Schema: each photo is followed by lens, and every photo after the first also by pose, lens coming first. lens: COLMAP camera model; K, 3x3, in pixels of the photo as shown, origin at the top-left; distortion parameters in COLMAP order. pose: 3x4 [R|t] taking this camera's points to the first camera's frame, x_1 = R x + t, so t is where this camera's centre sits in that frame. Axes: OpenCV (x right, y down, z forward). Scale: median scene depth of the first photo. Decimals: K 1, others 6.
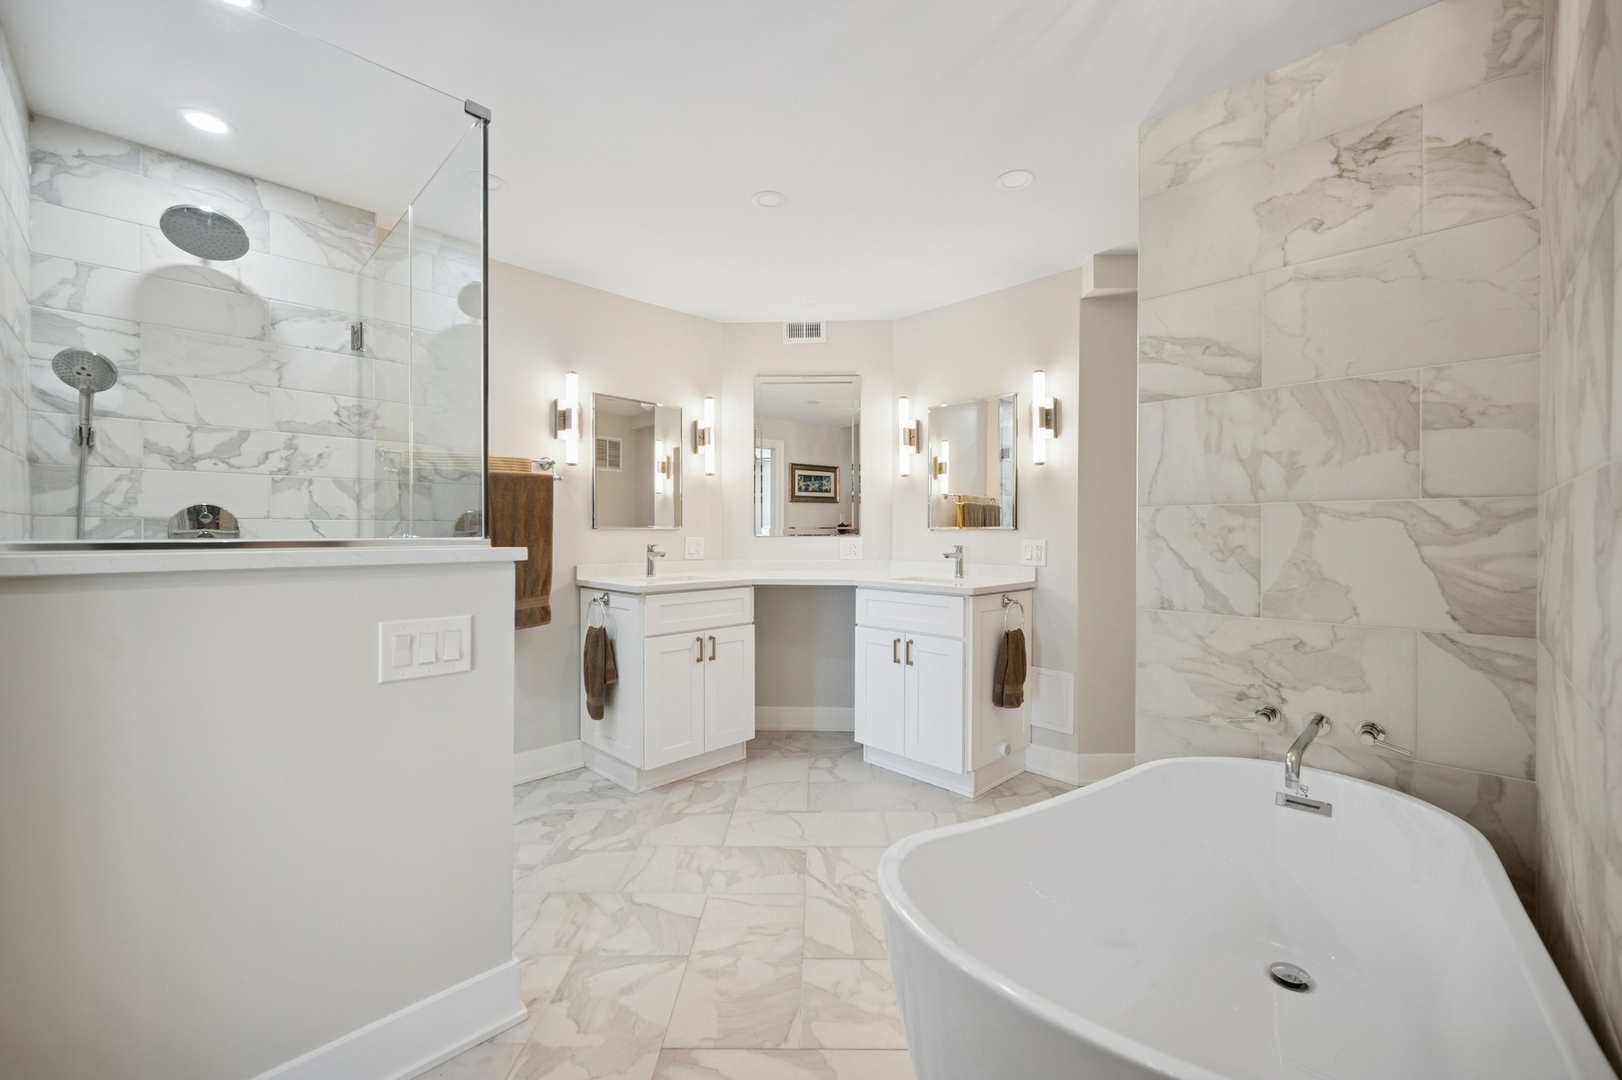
lens RADIAL K [[648.7, 0, 819.5], [0, 648.7, 538.1], [0, 0, 1]] dist [-0.001021, -0.000244]
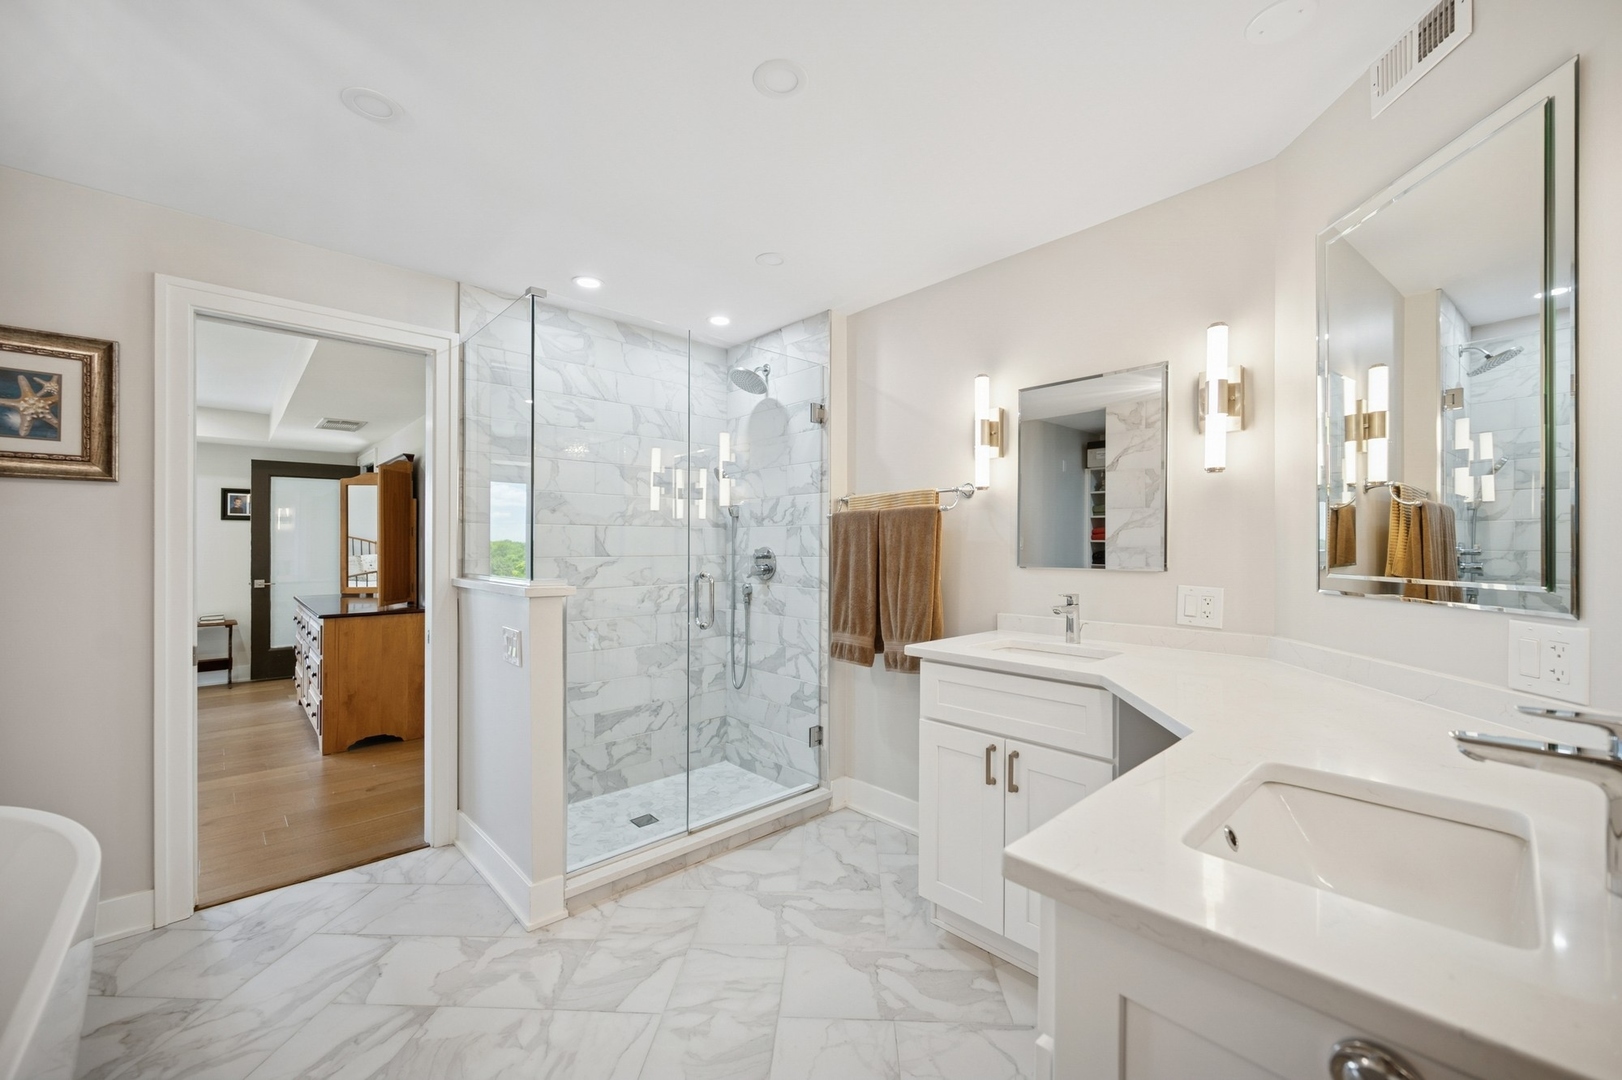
lens RADIAL K [[648.7, 0, 808.1], [0, 648.7, 542.5], [0, 0, 1]] dist [-0.001021, -0.000244]
pose [[-0.050643, -0.002550, -0.998714, 0.579278], [-0.007191, 0.999972, -0.002188, -0.055179], [0.998691, 0.007071, -0.050660, 1.073852]]
